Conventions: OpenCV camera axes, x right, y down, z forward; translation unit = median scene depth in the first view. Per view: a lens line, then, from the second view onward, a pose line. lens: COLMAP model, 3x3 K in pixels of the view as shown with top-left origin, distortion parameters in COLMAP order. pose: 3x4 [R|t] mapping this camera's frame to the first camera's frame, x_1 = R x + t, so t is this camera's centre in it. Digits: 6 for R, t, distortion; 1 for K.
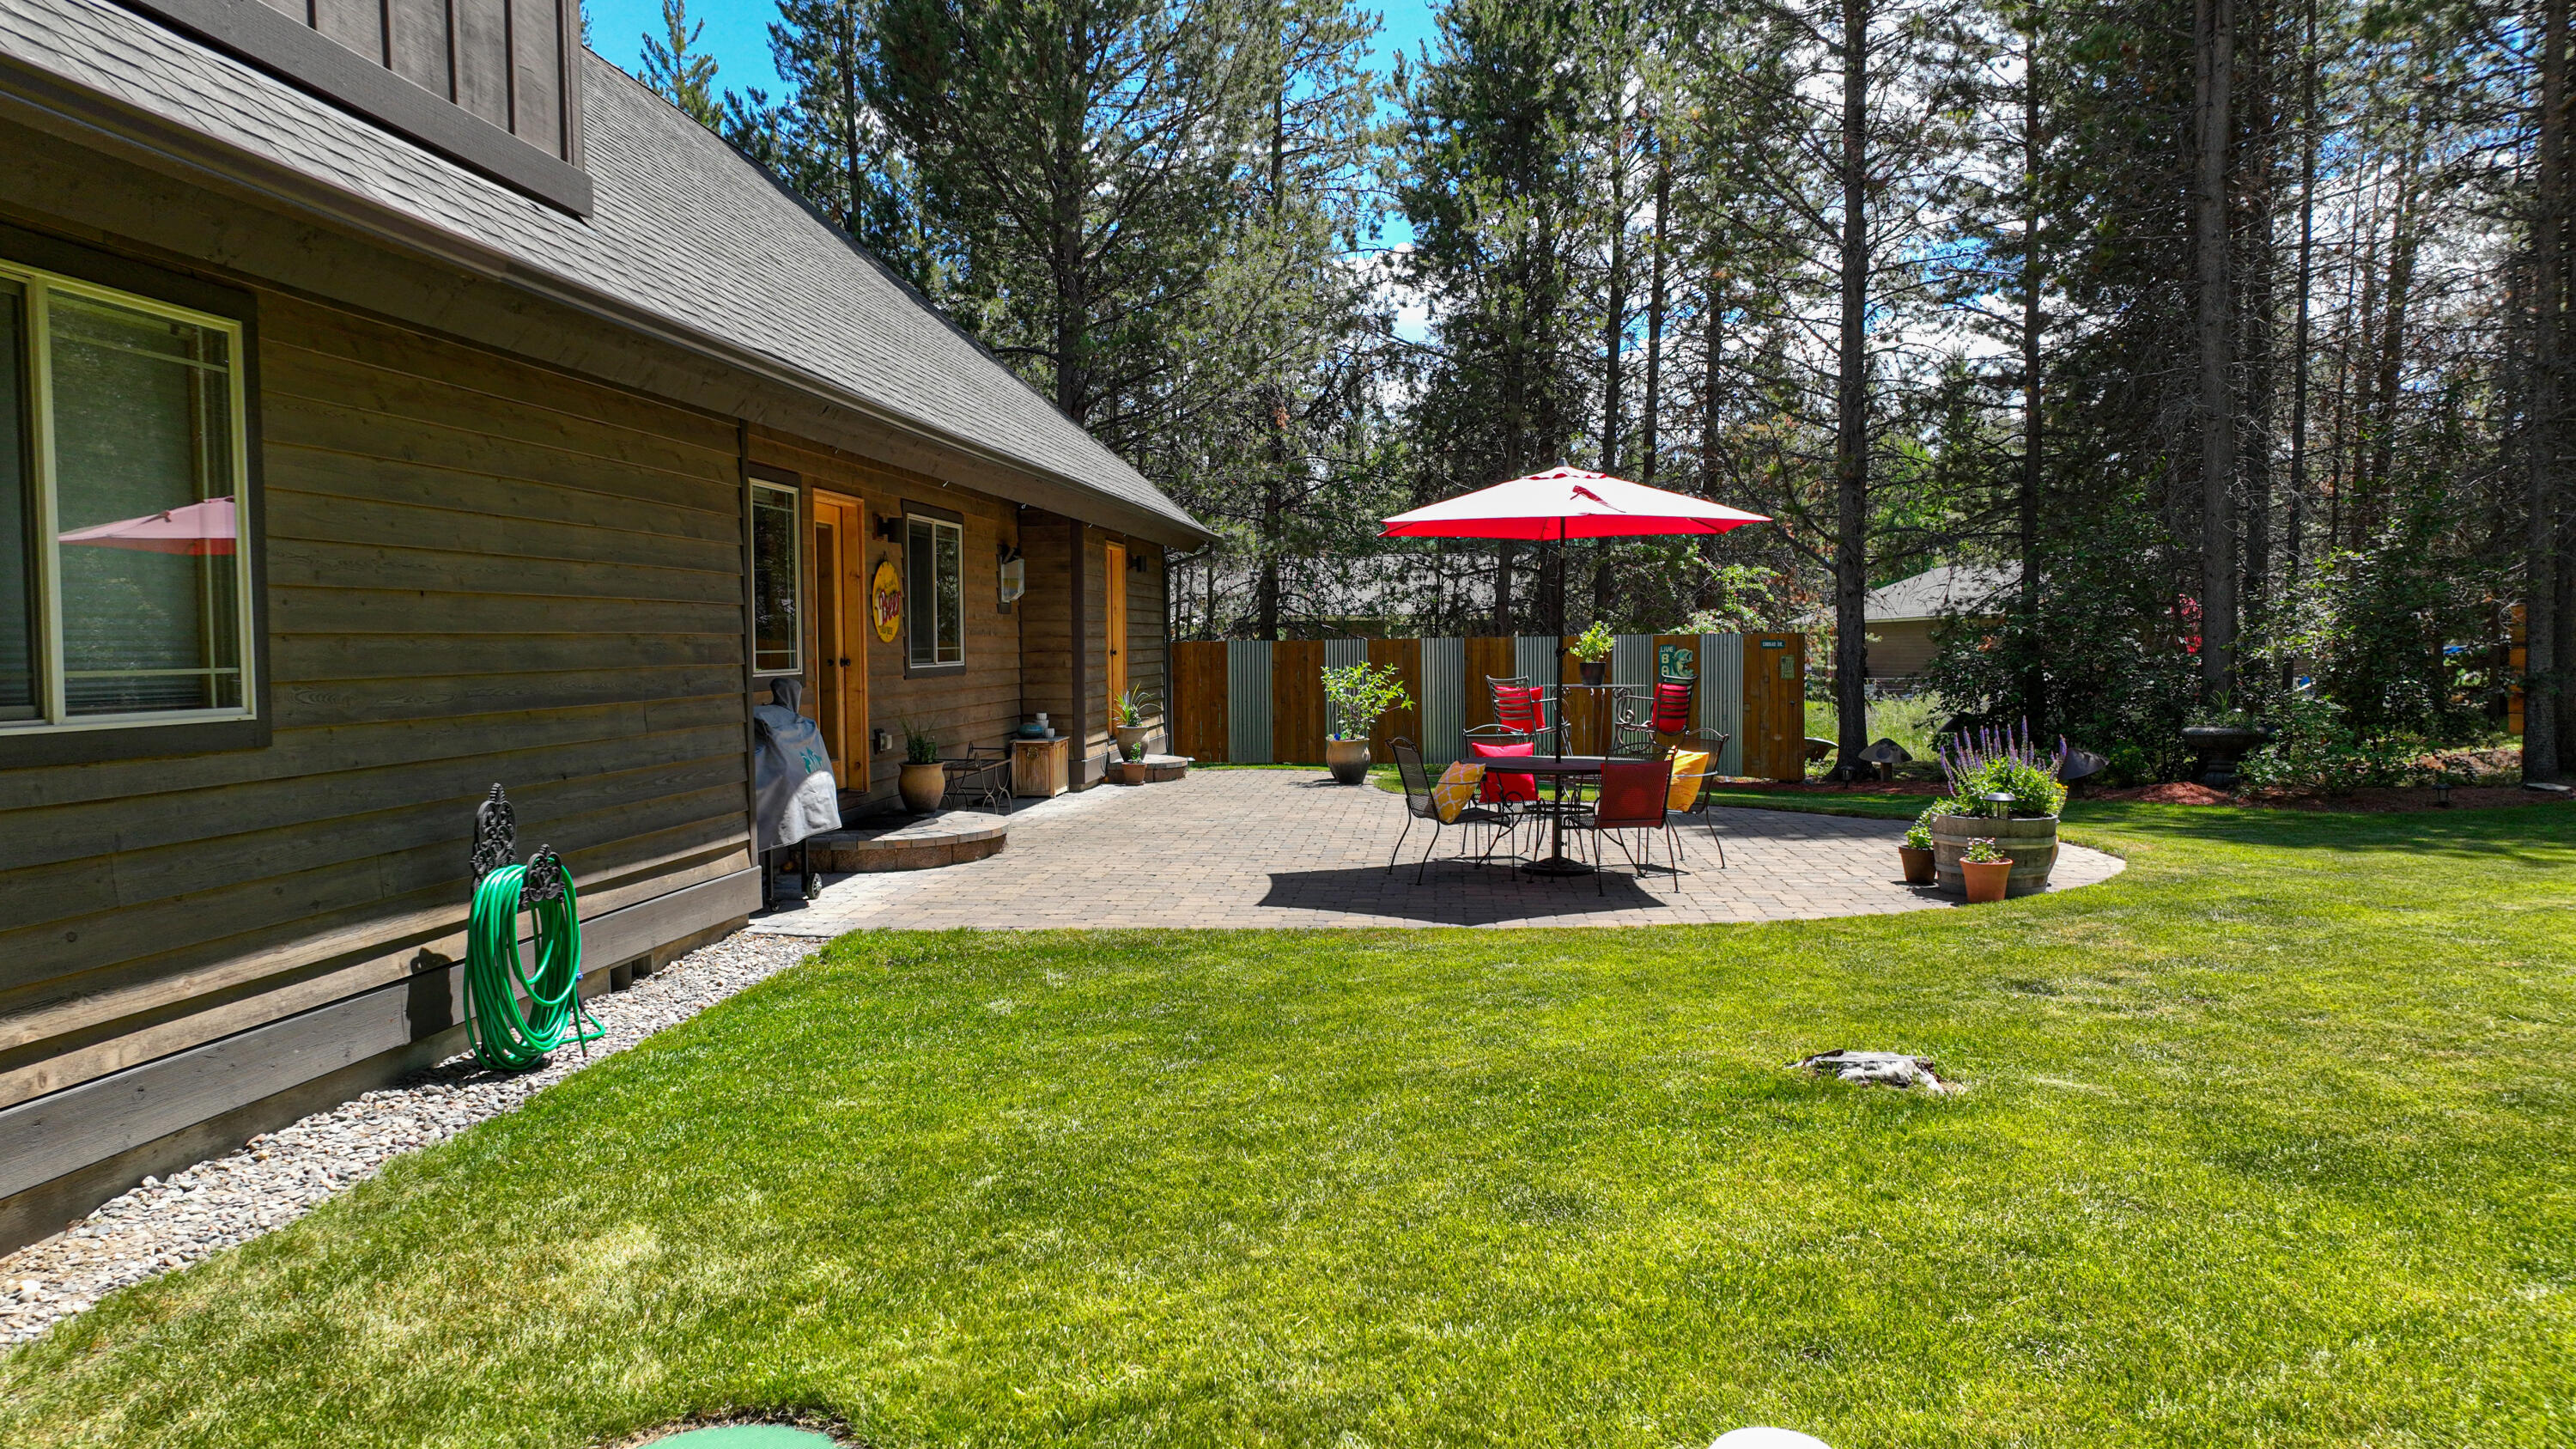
lens RADIAL K [[1808.0, 0, 1283.0], [0, 1808.0, 728.0], [0, 0, 1]] dist [-0.014888, 0.021223]
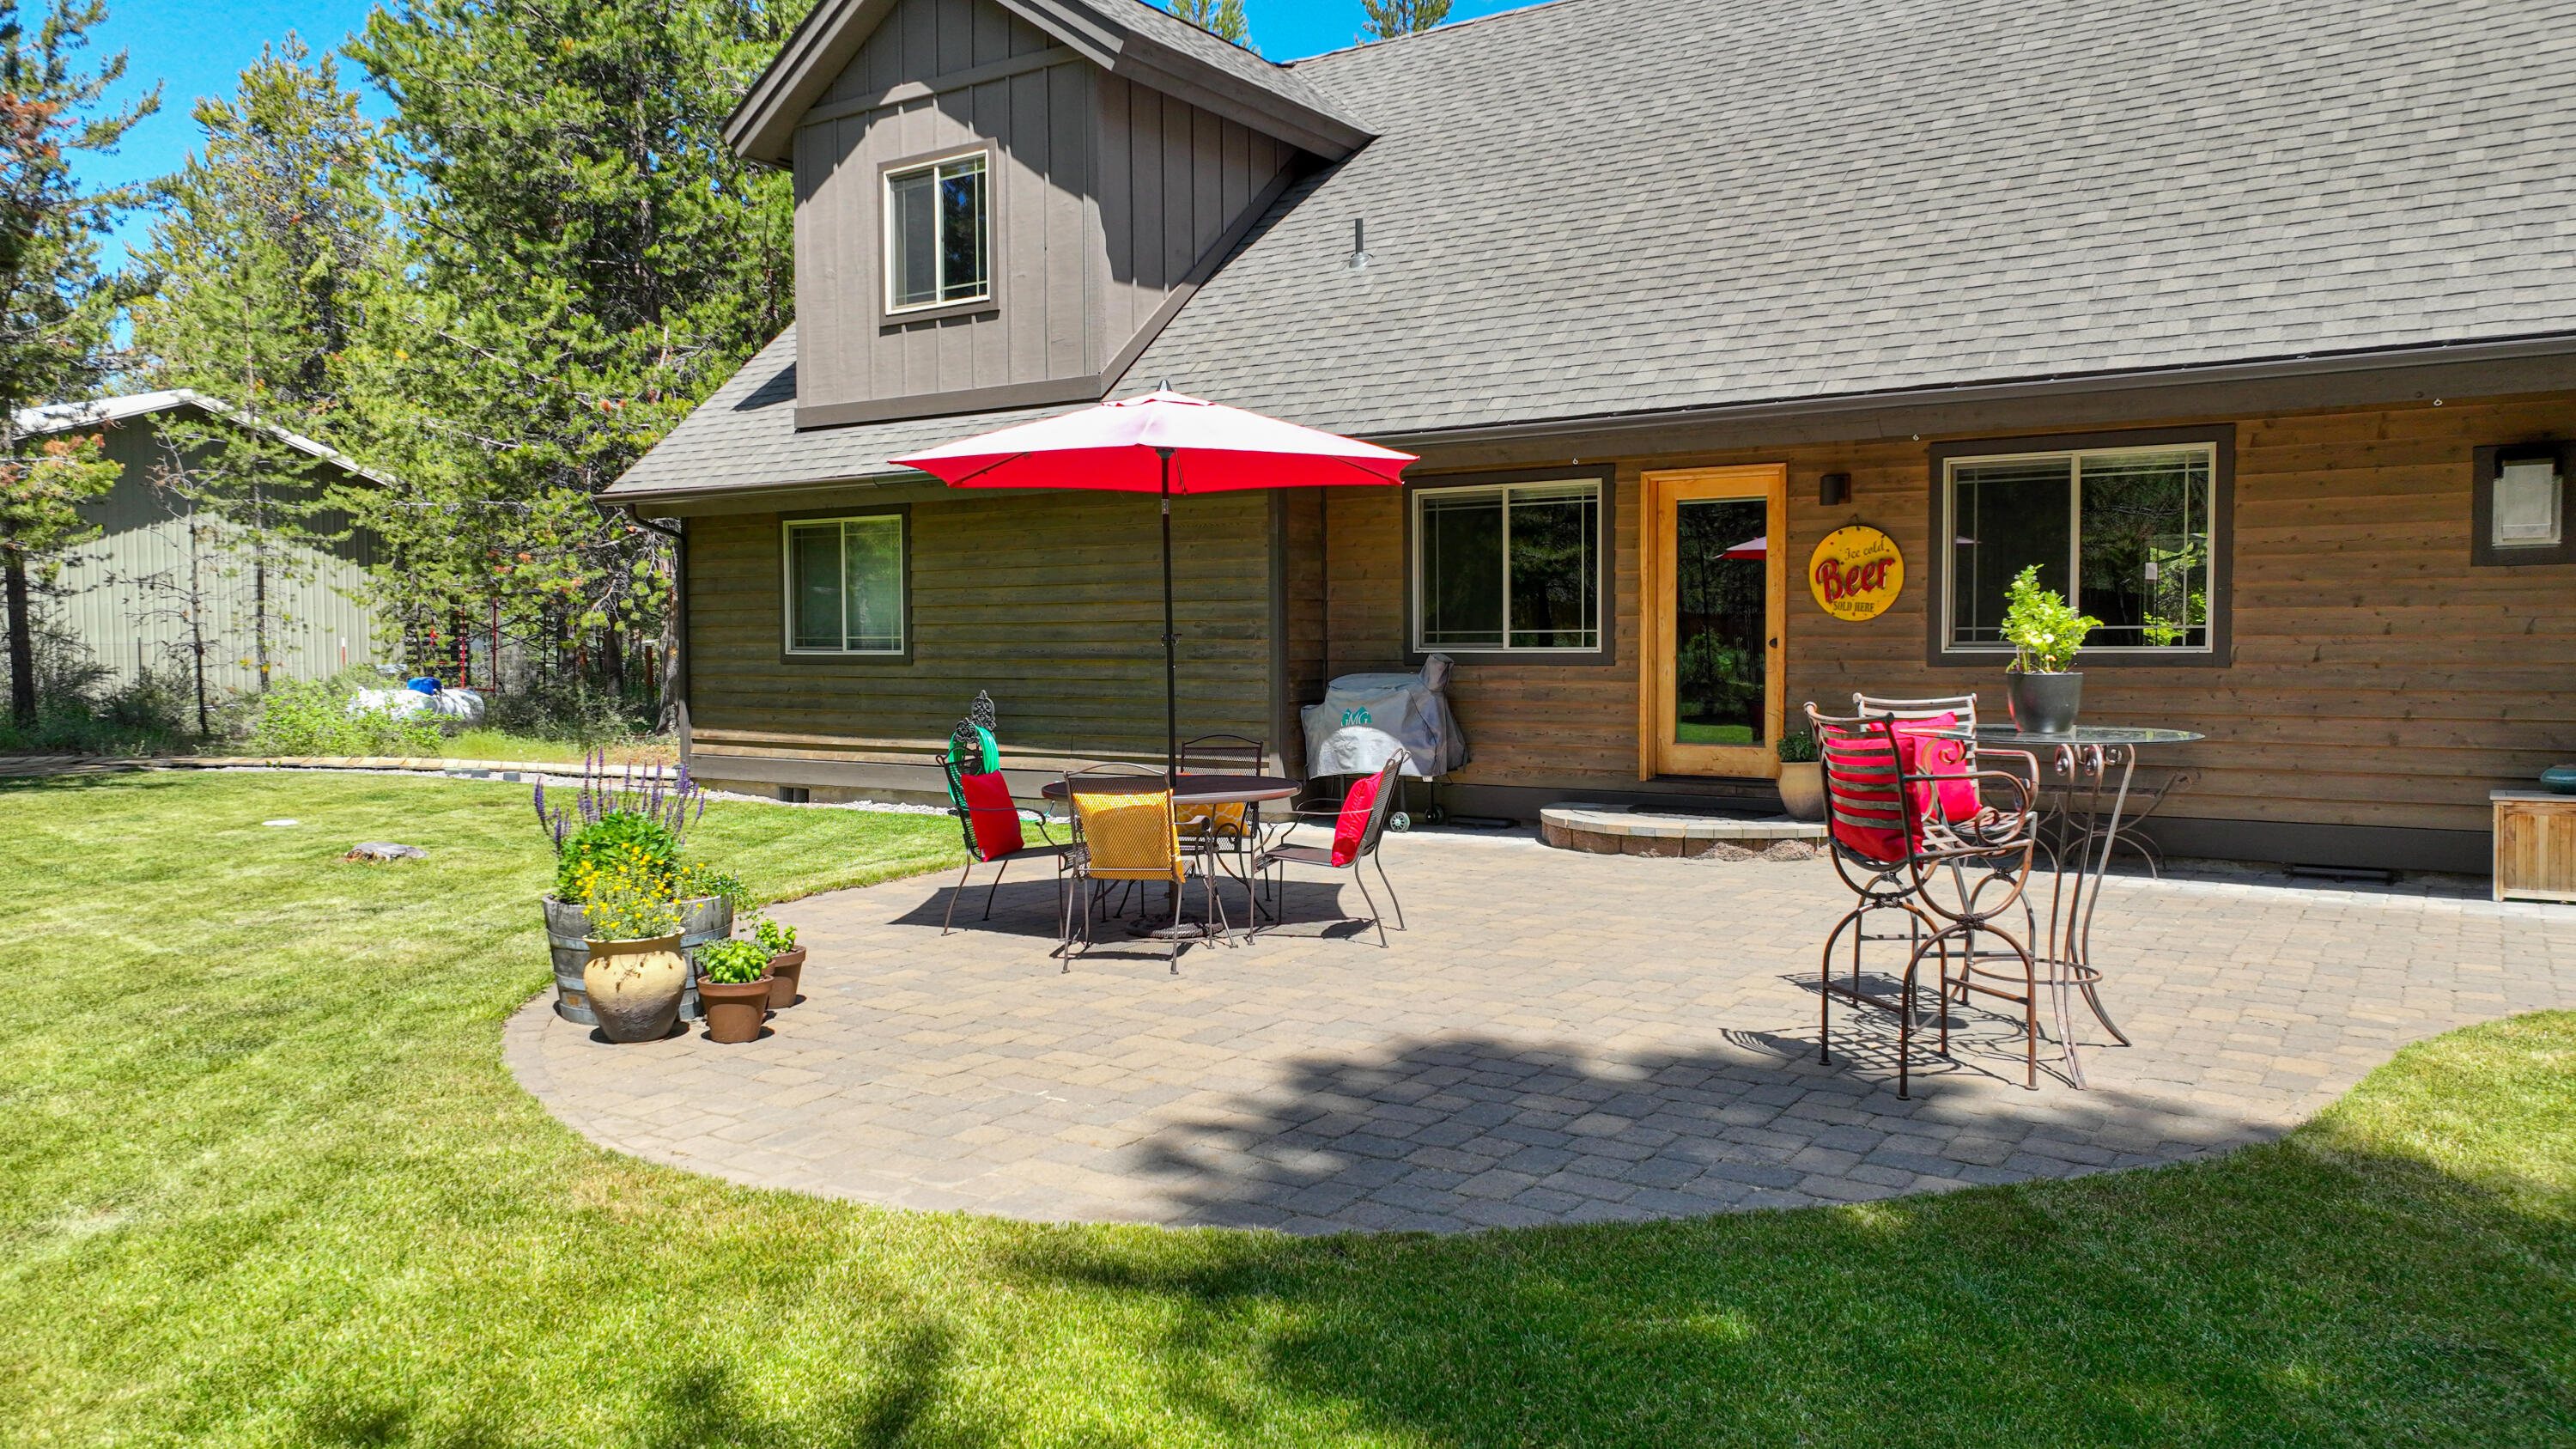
lens RADIAL K [[1808.0, 0, 1296.1], [0, 1808.0, 726.3], [0, 0, 1]] dist [-0.014888, 0.021223]
pose [[-0.464238, 0.077503, -0.882313, 1.305295], [-0.024361, 0.994670, 0.100191, -0.152728], [0.885375, 0.068006, -0.459876, 2.272505]]
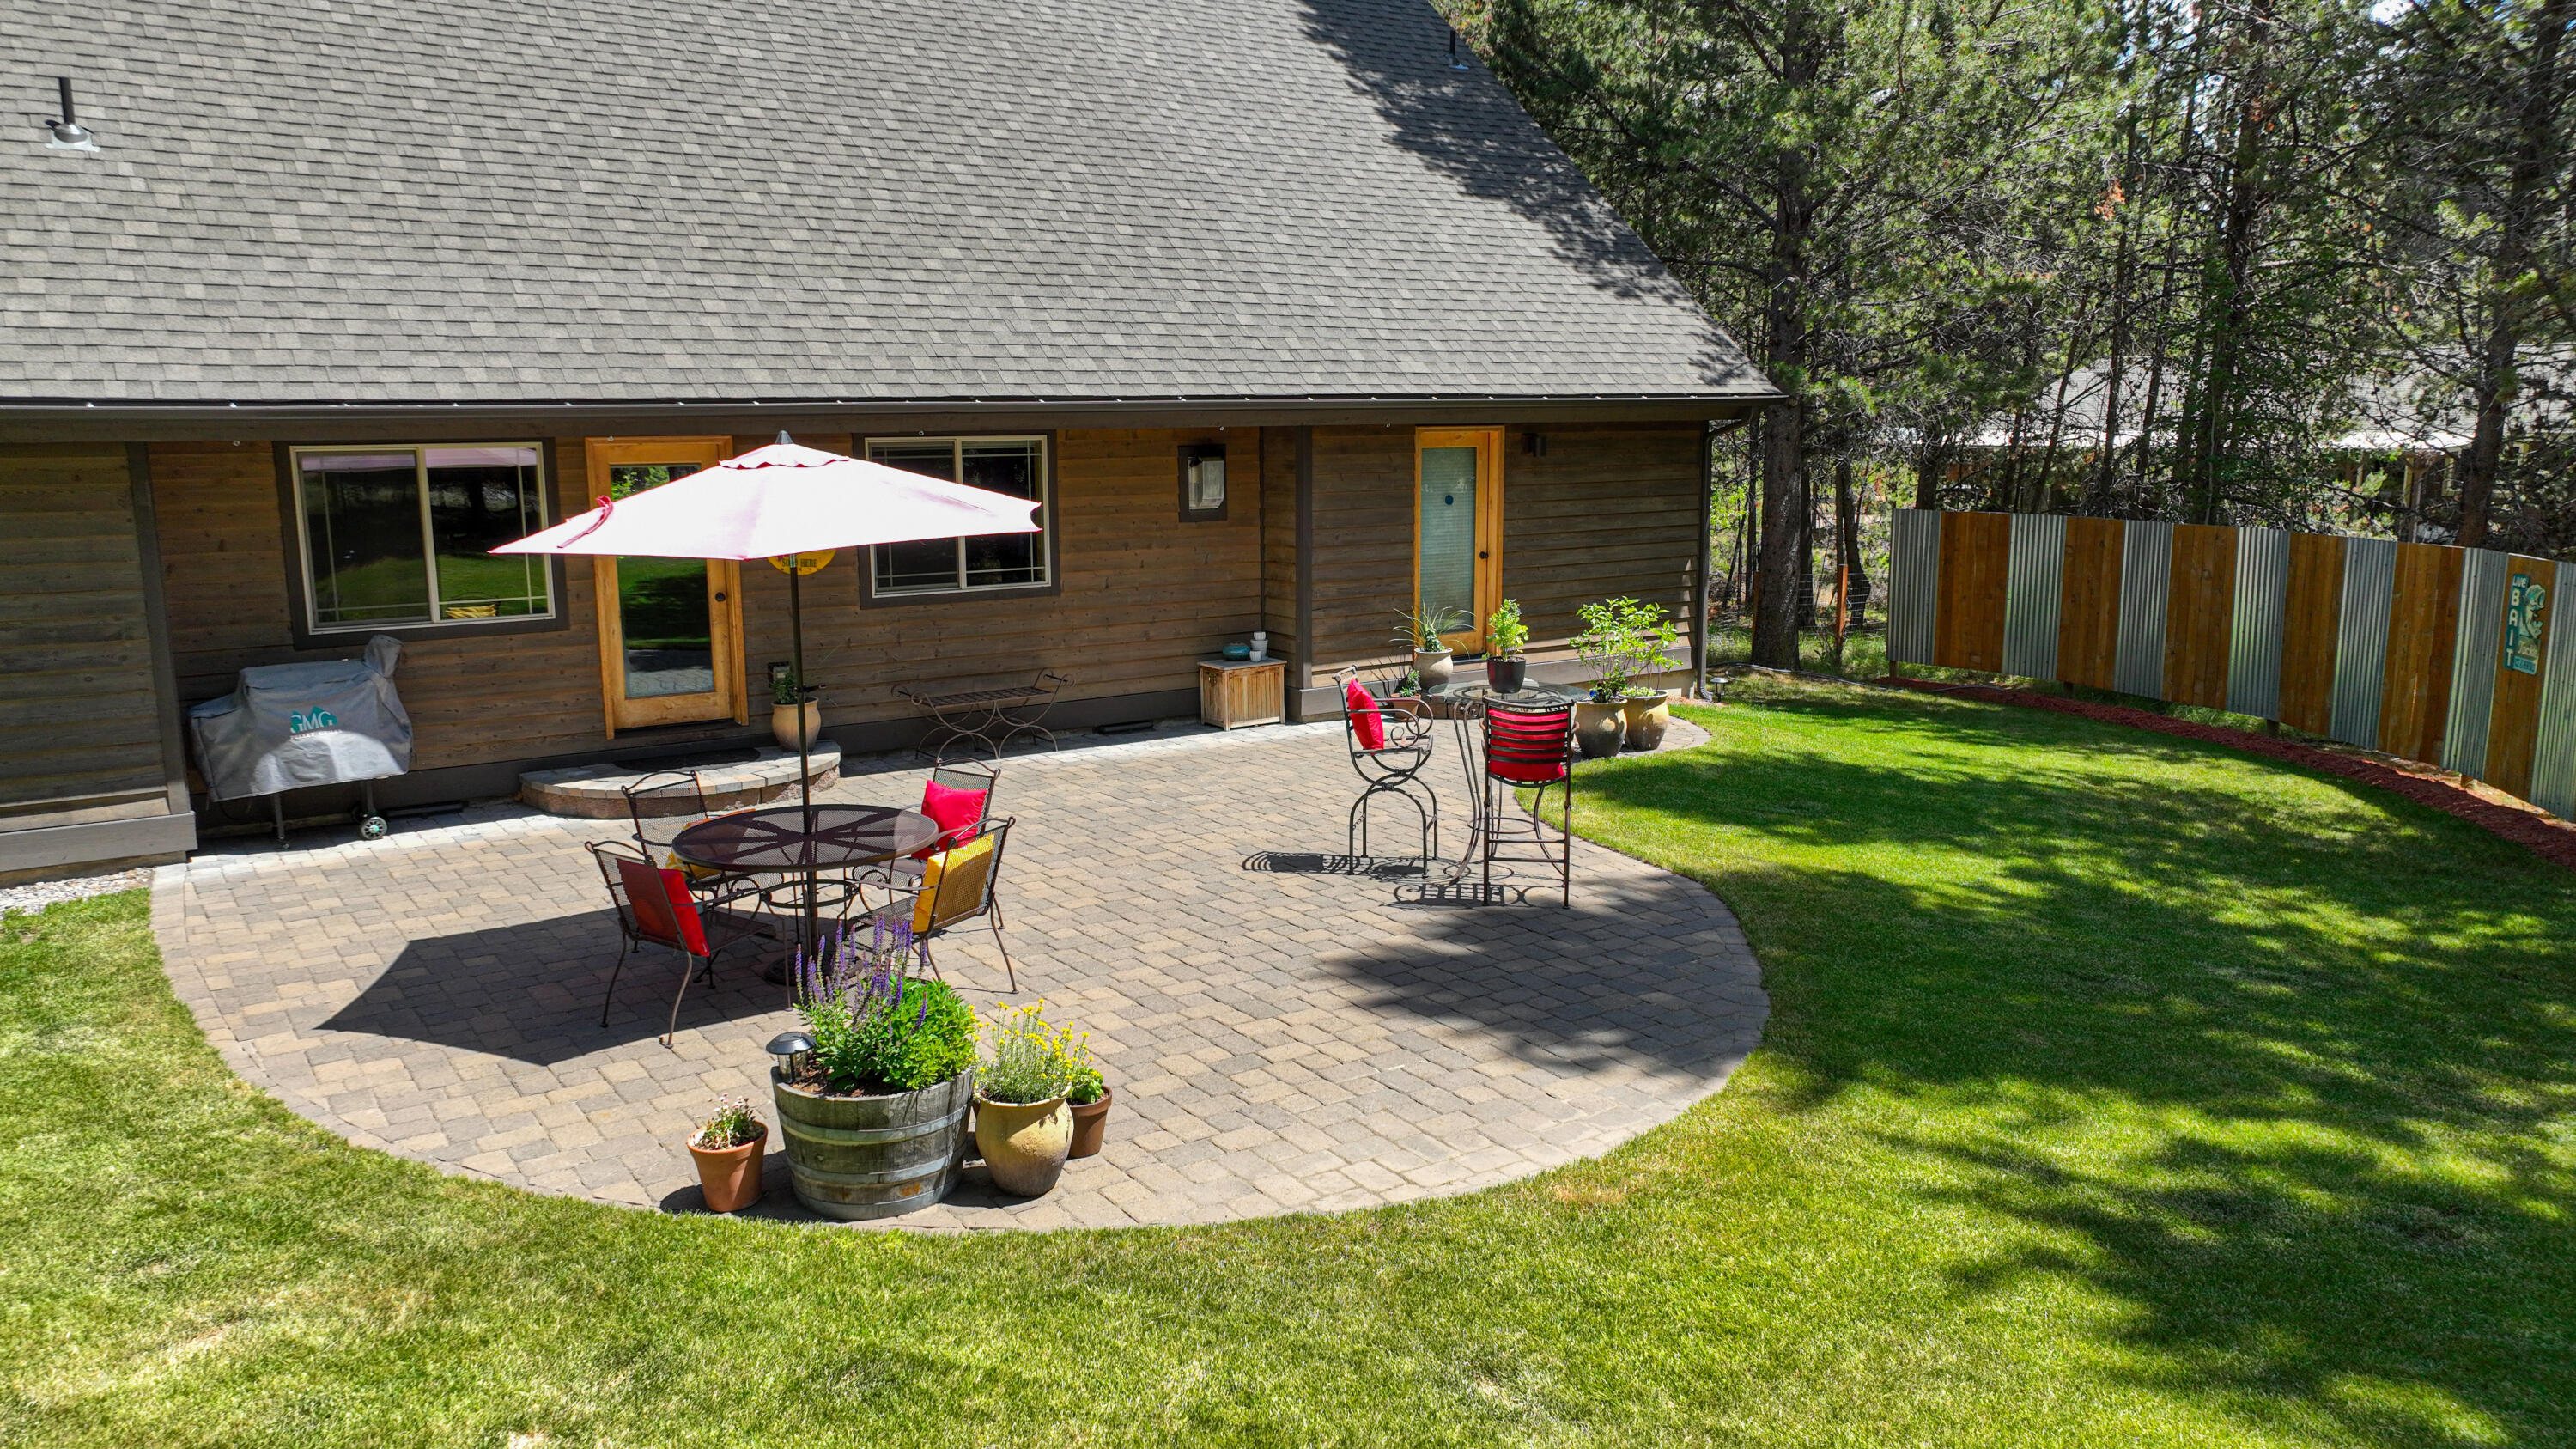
lens RADIAL K [[1808.0, 0, 1295.4], [0, 1808.0, 711.3], [0, 0, 1]] dist [-0.014888, 0.021223]
pose [[0.655617, 0.160338, -0.737874, 1.392044], [-0.058791, 0.985068, 0.161815, -0.296377], [0.752802, -0.062709, 0.655253, 1.073949]]
